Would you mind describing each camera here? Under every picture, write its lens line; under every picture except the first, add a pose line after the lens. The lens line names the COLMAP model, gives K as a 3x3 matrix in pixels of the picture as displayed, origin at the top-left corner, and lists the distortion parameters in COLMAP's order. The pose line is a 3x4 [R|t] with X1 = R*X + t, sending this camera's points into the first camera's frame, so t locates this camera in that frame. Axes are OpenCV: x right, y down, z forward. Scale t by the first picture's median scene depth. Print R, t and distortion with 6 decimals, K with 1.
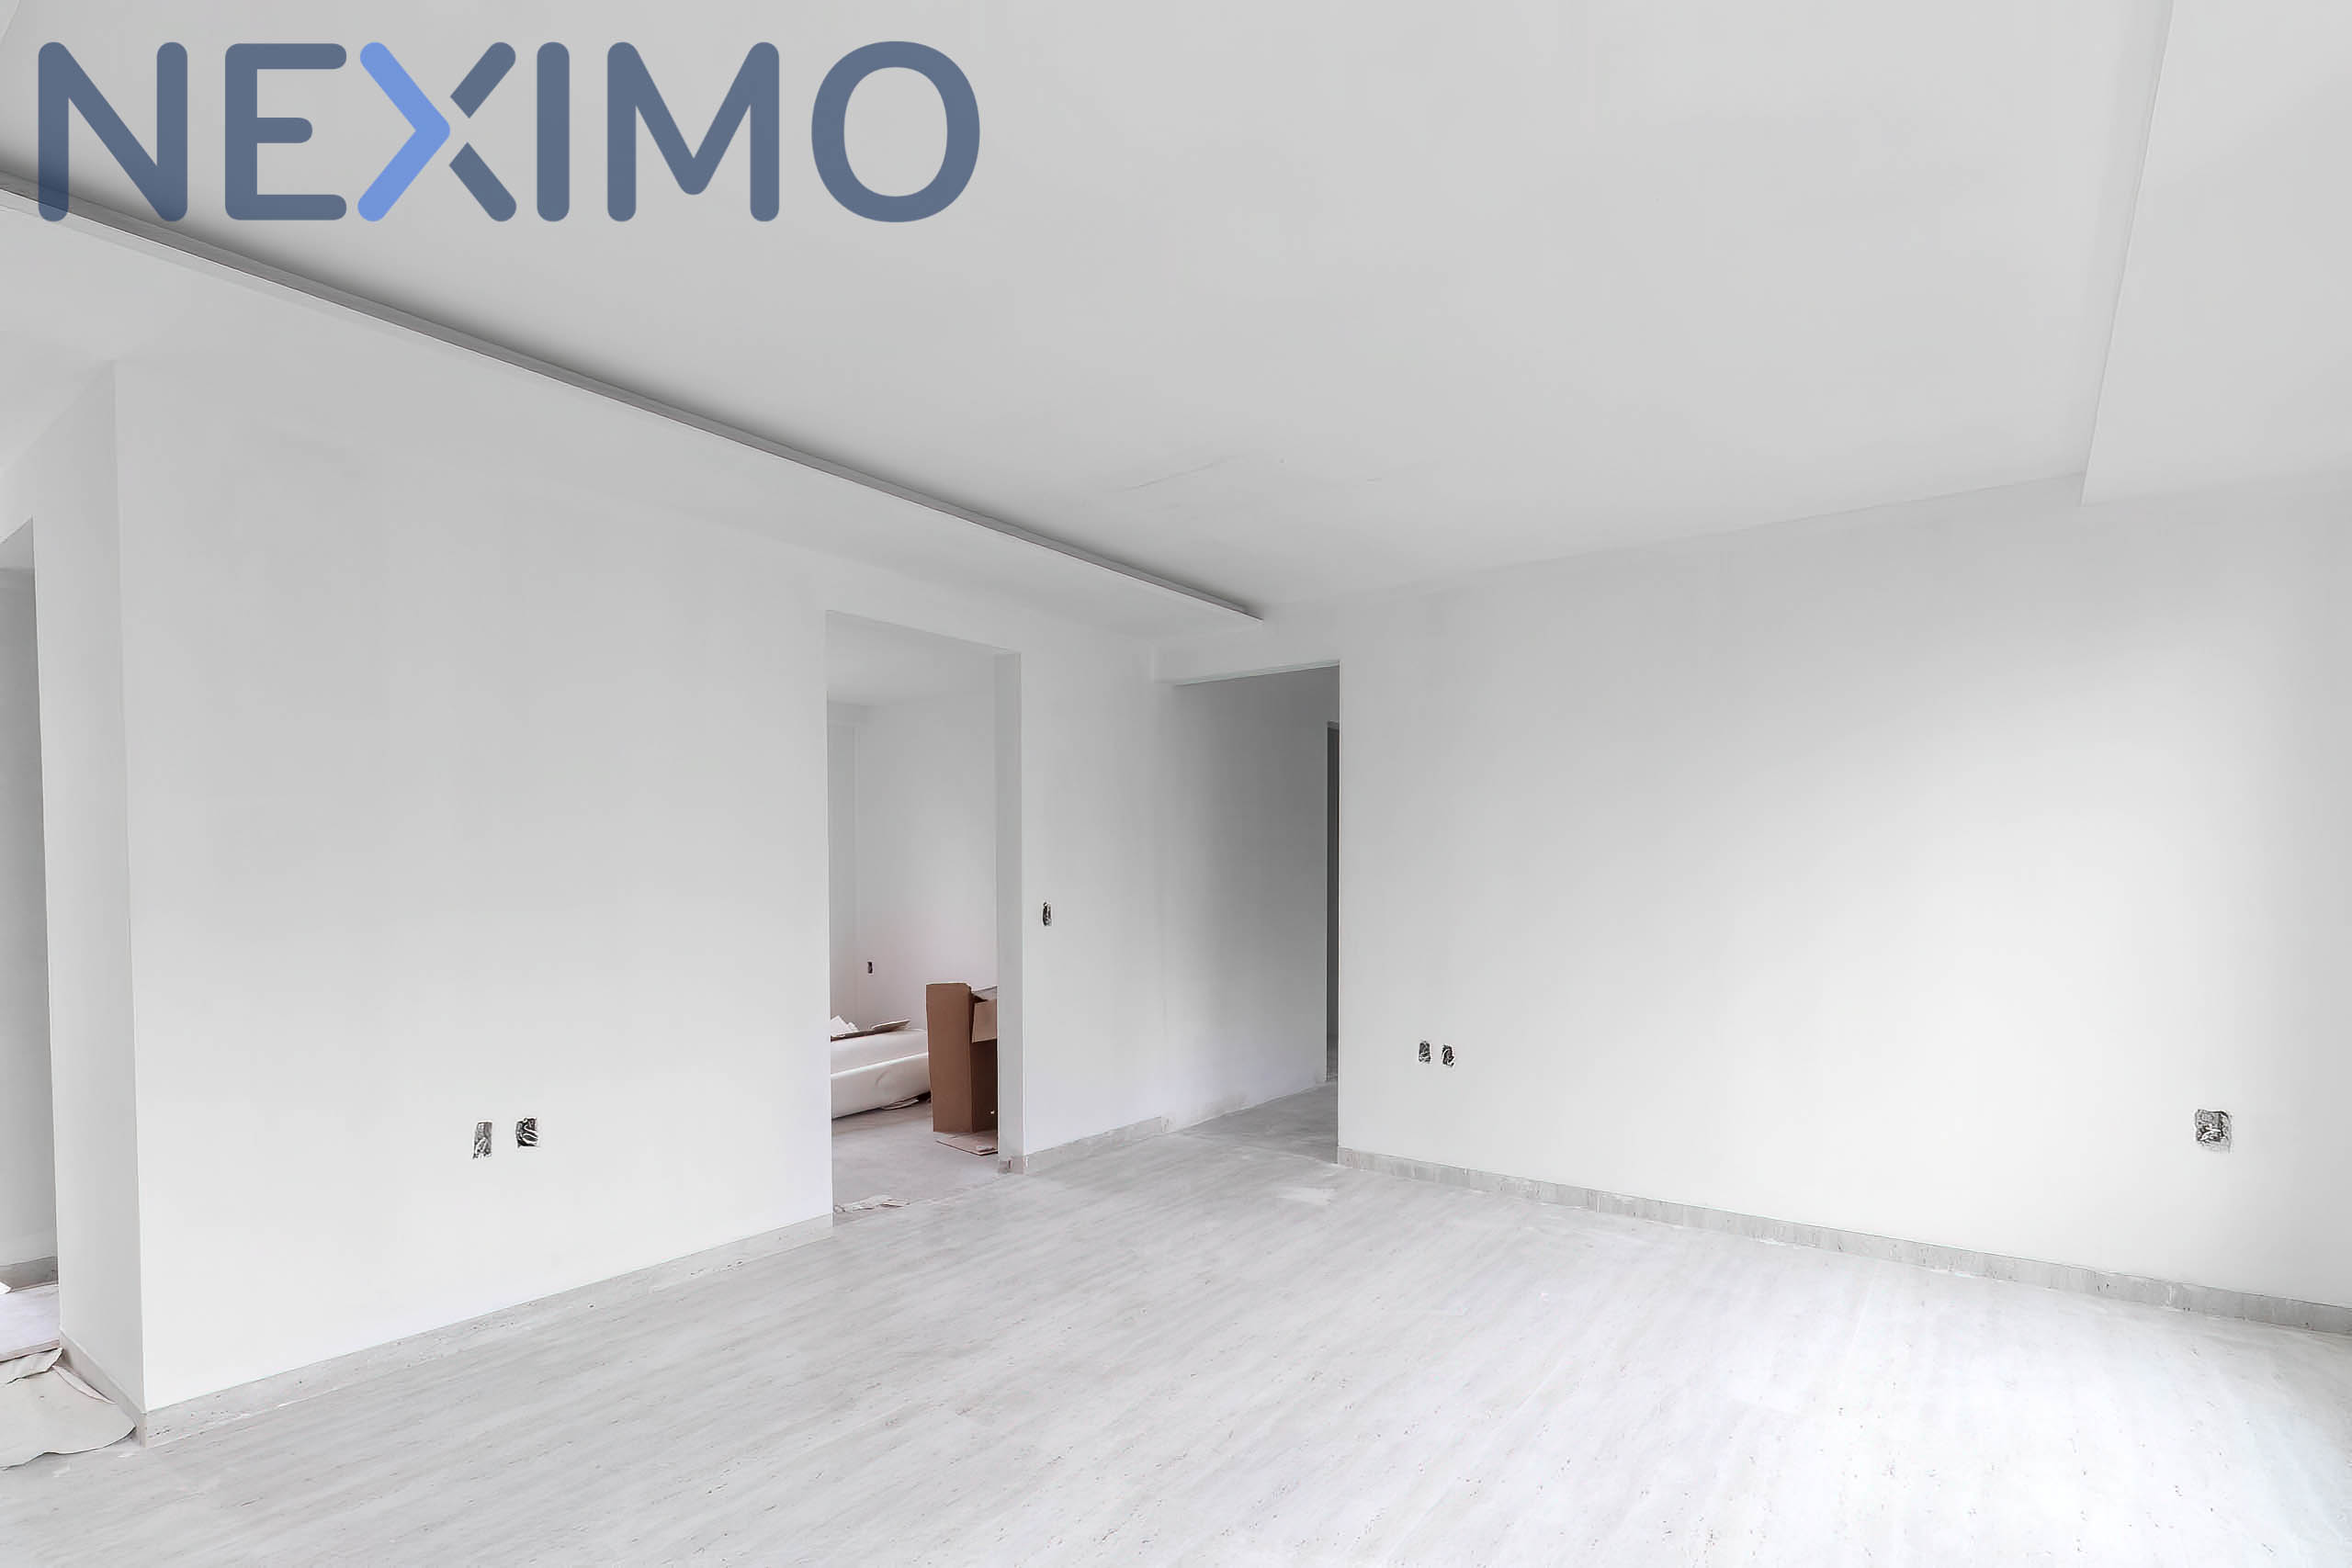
lens RADIAL K [[1130.3, 0, 1125.1], [0, 1130.3, 889.7], [0, 0, 1]] dist [0.004347, -0.000635]
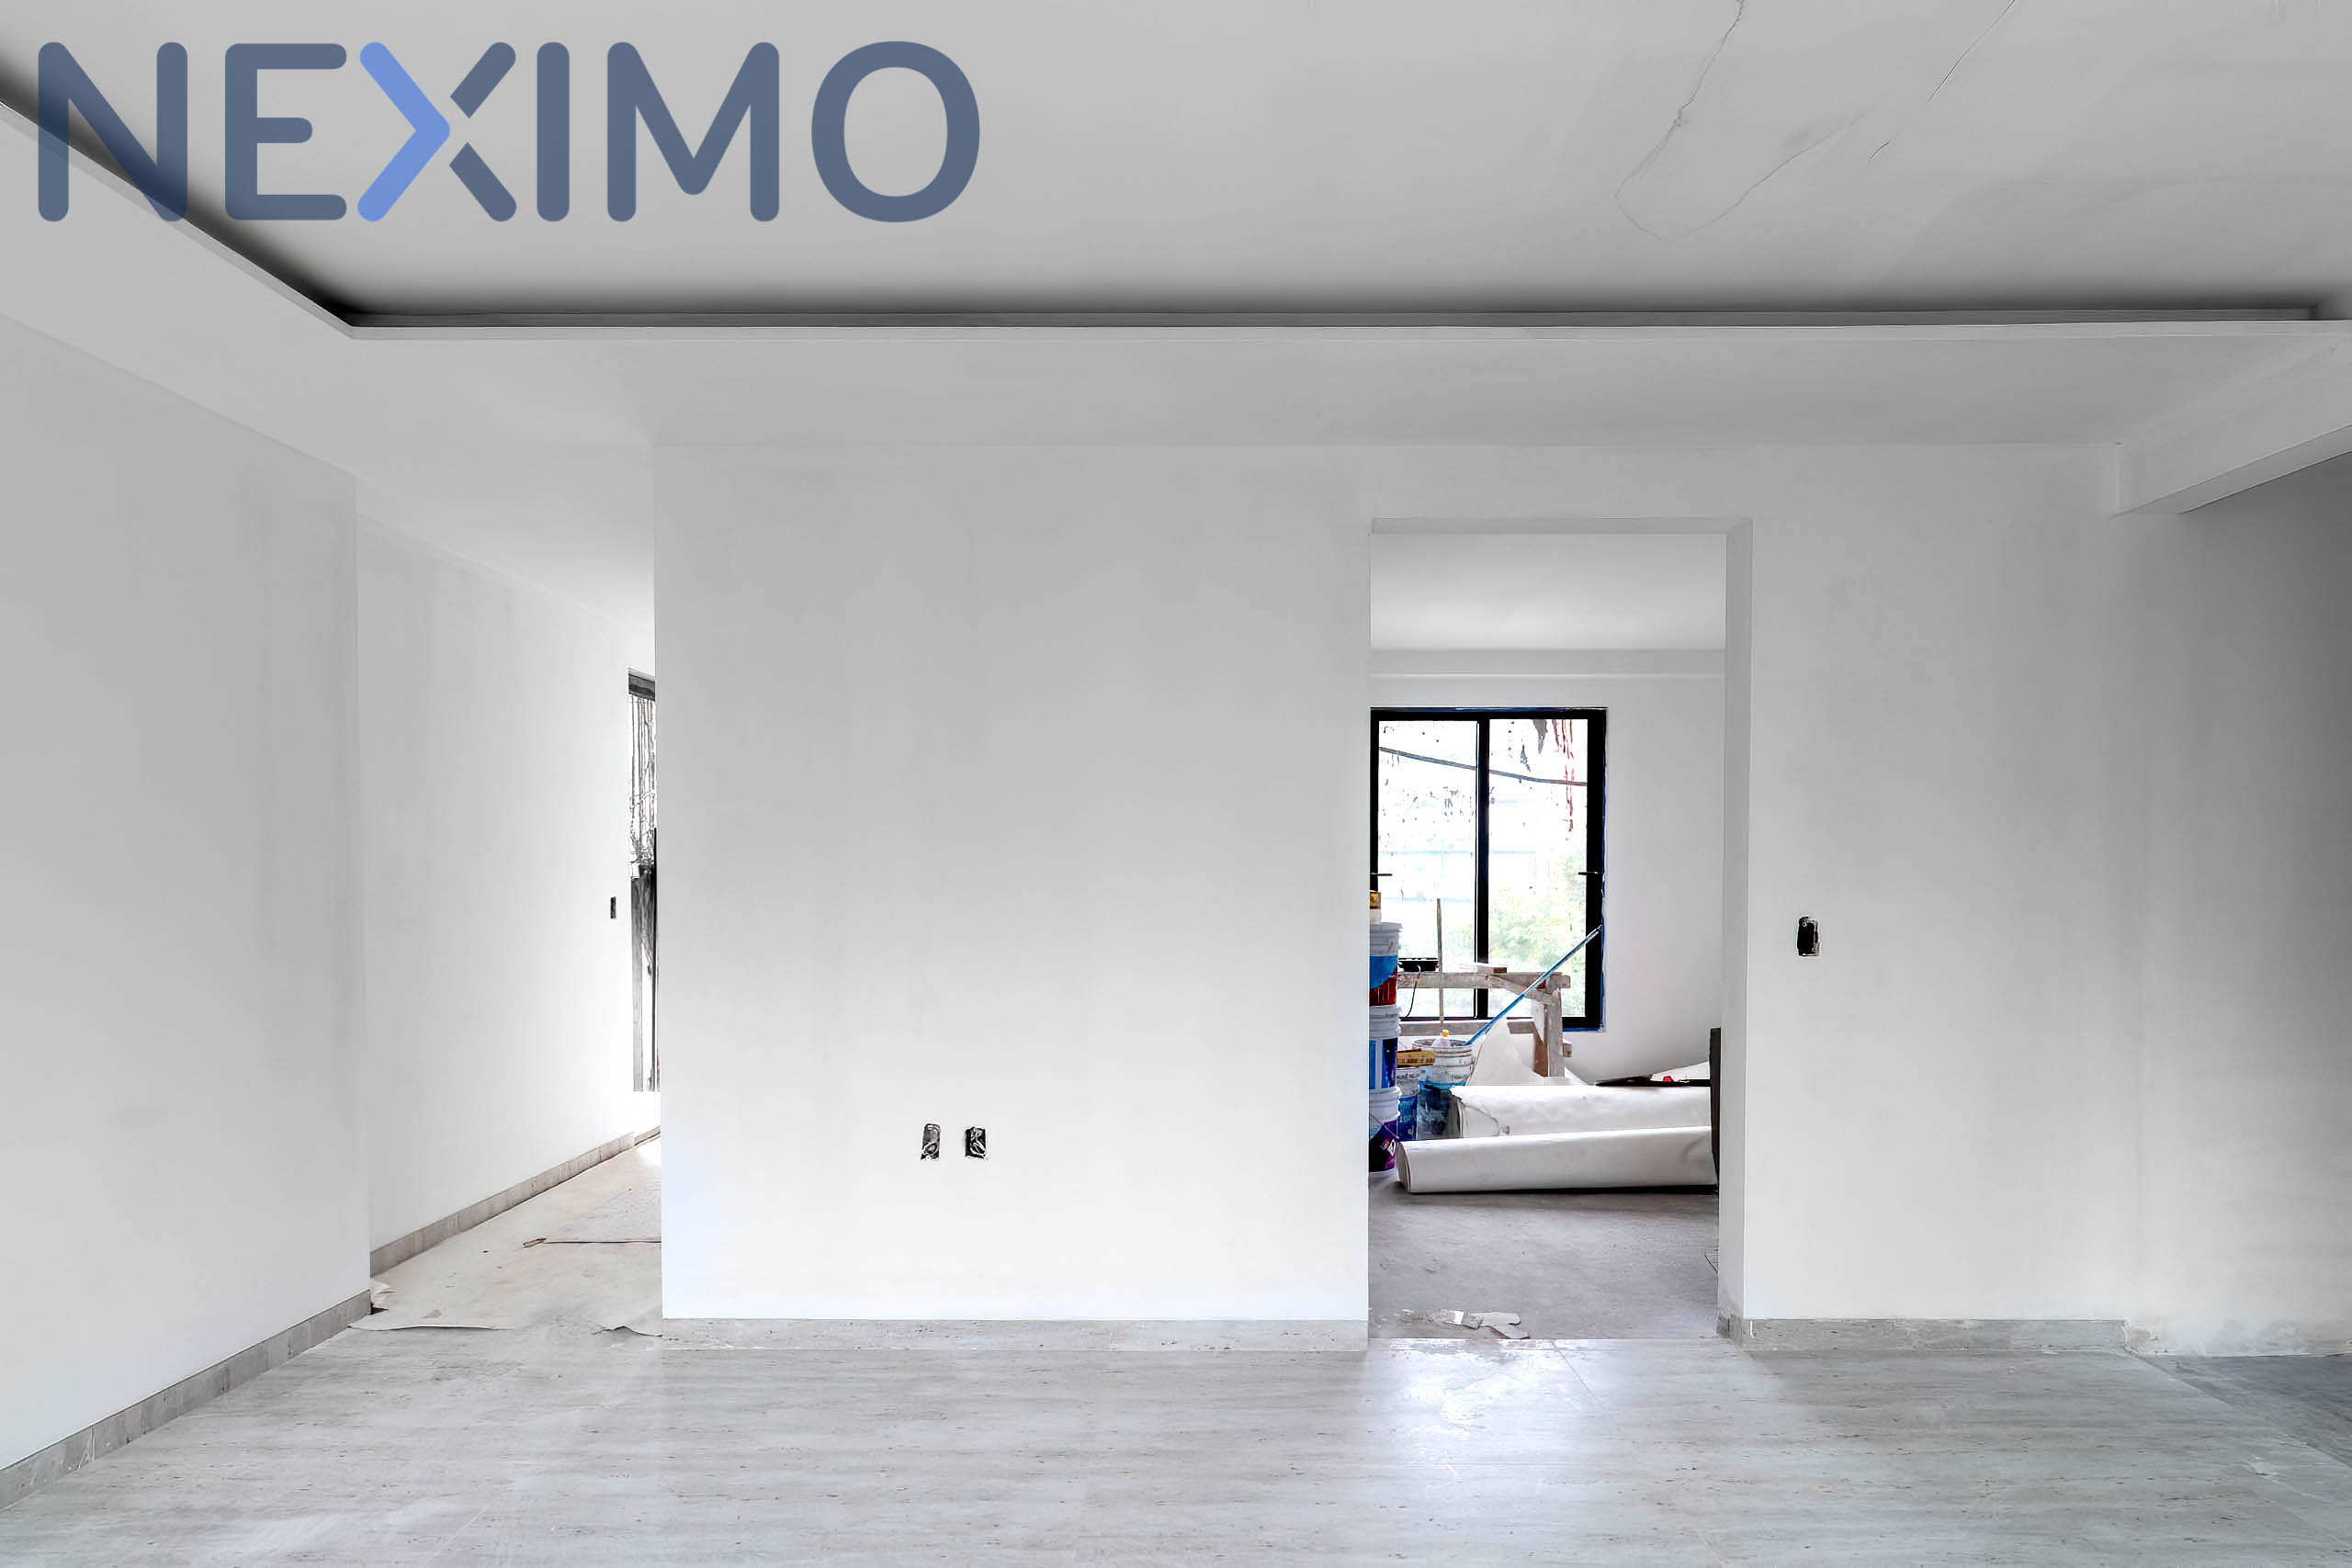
lens RADIAL K [[1130.3, 0, 1201.1], [0, 1130.3, 889.5], [0, 0, 1]] dist [0.004347, -0.000635]
pose [[0.603957, 0.010075, -0.796953, 0.343989], [-0.009358, 0.999941, 0.005549, -0.005822], [0.796962, 0.004107, 0.604015, 0.574975]]
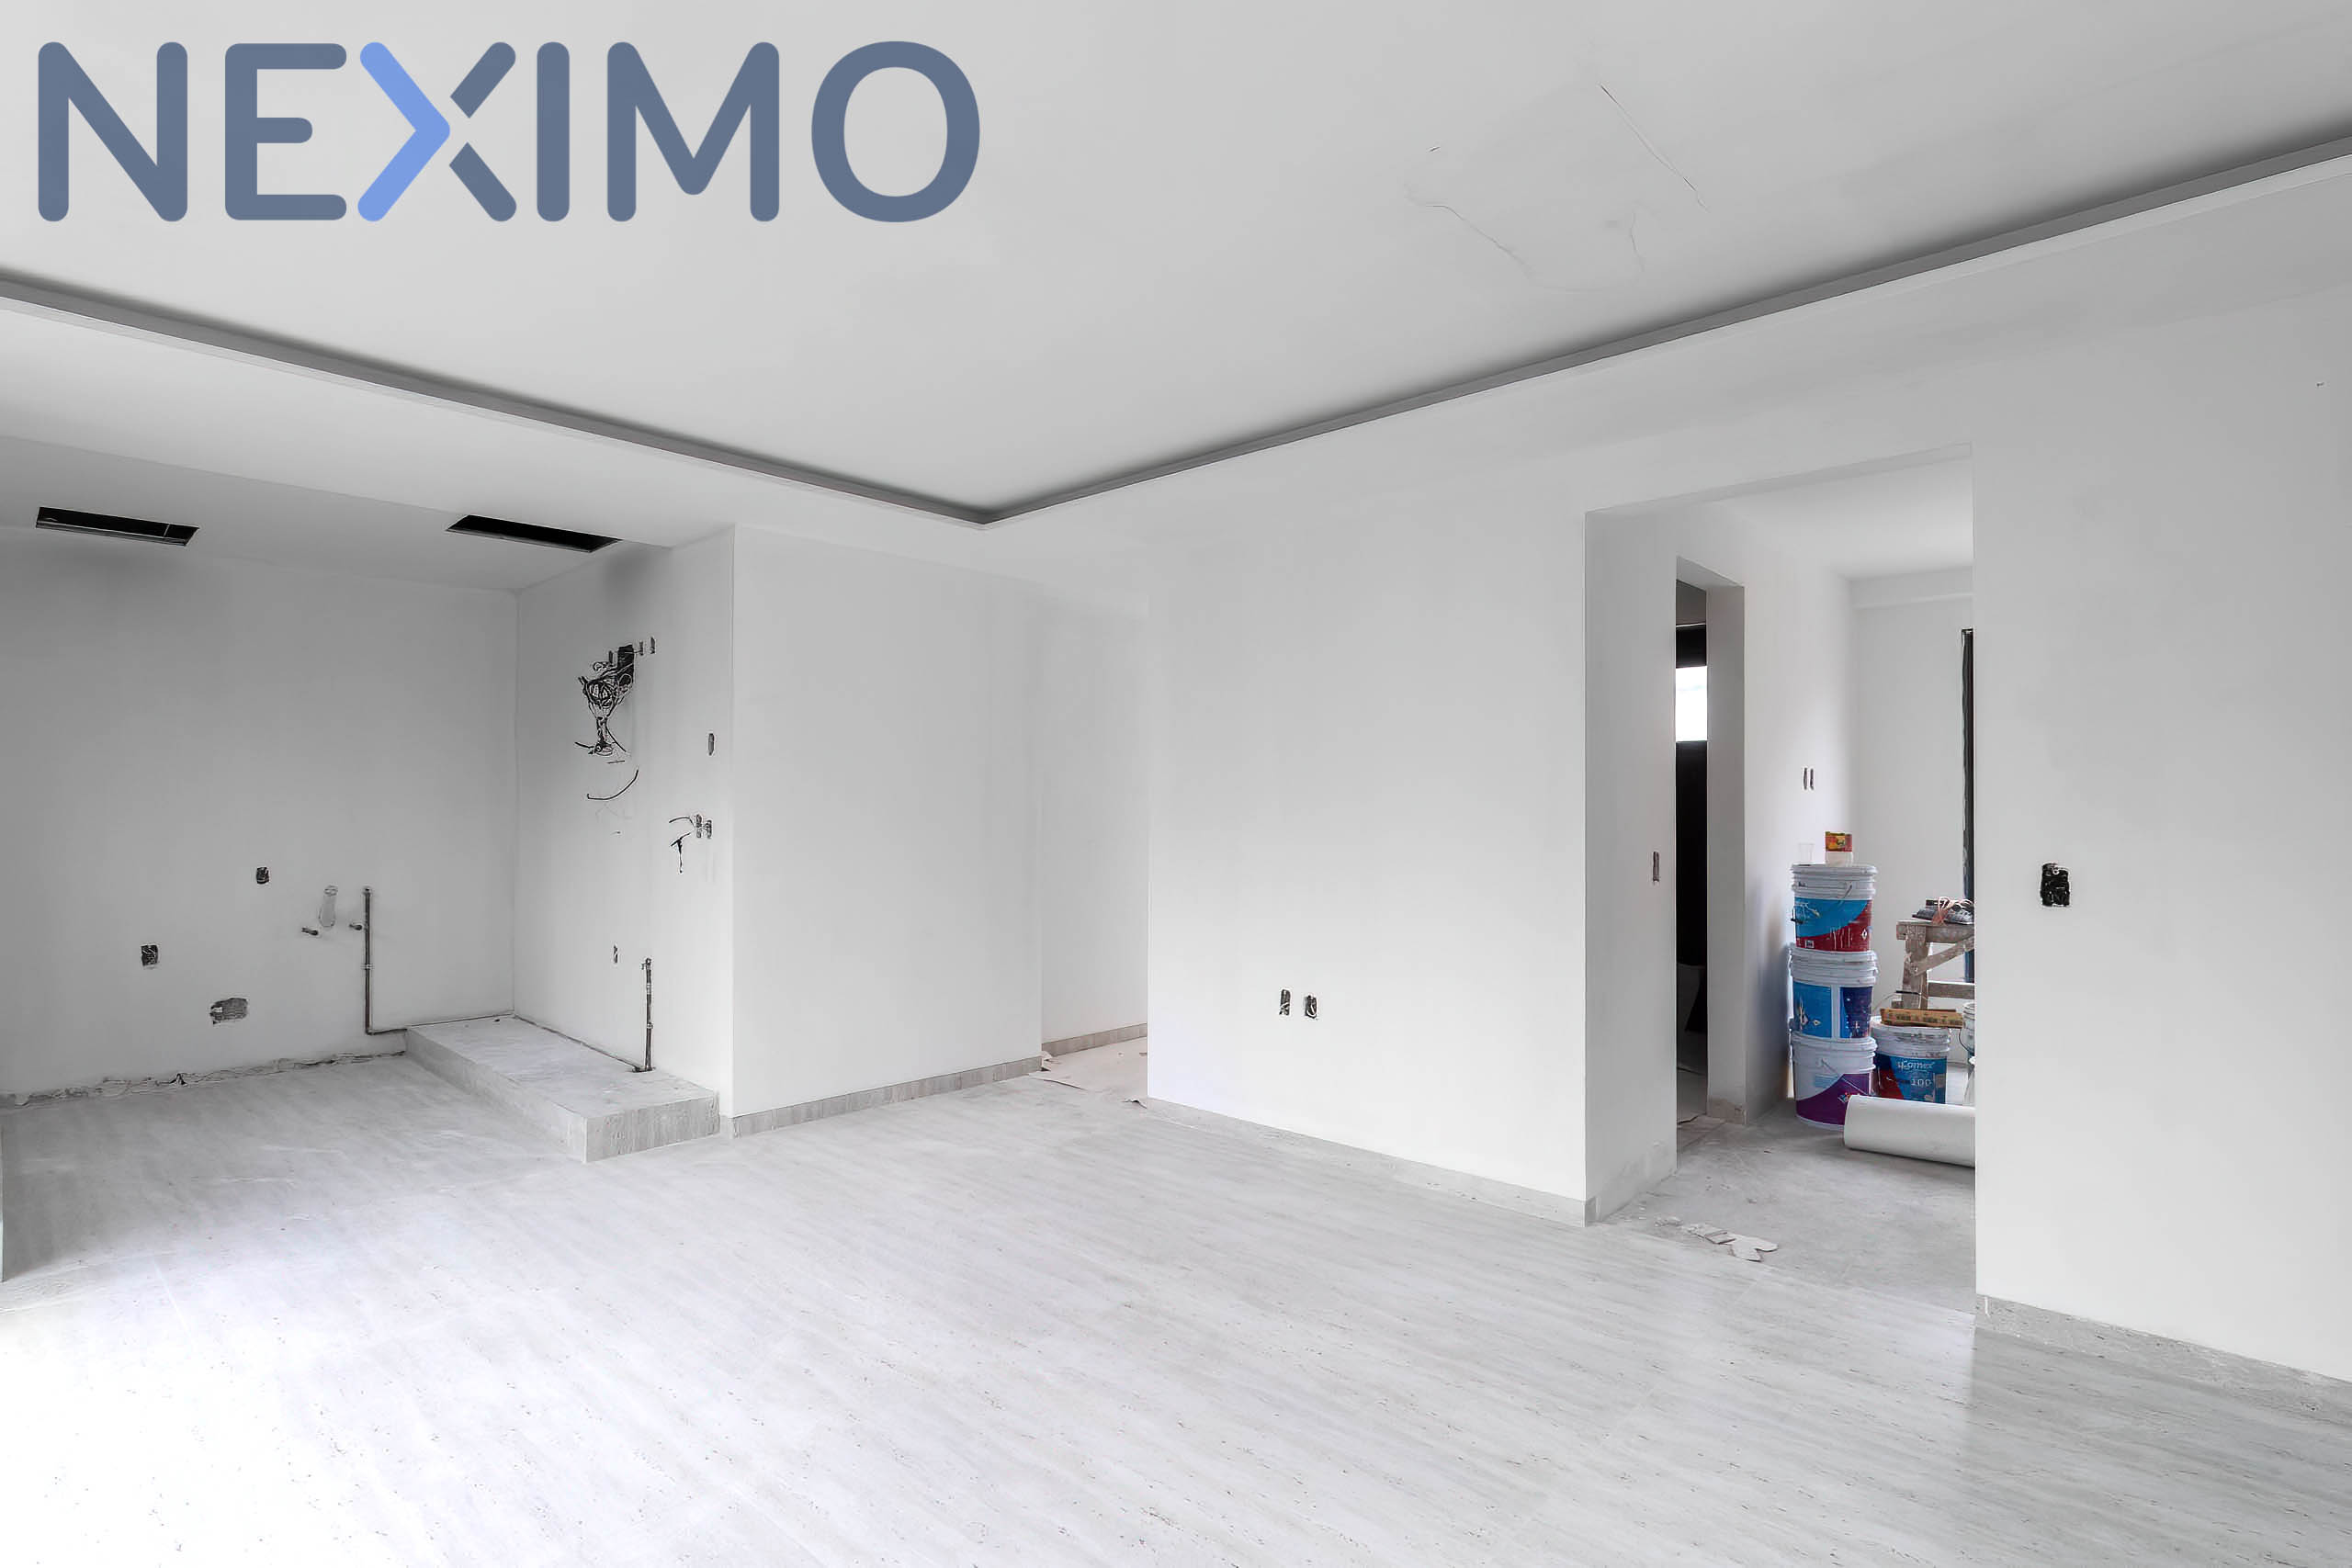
lens RADIAL K [[1130.3, 0, 1212.3], [0, 1130.3, 783.1], [0, 0, 1]] dist [0.004347, -0.000635]
pose [[-0.068591, -0.025669, -0.997315, 0.800994], [-0.016071, 0.999568, -0.024622, -0.011858], [0.997515, 0.014339, -0.068973, 0.971917]]
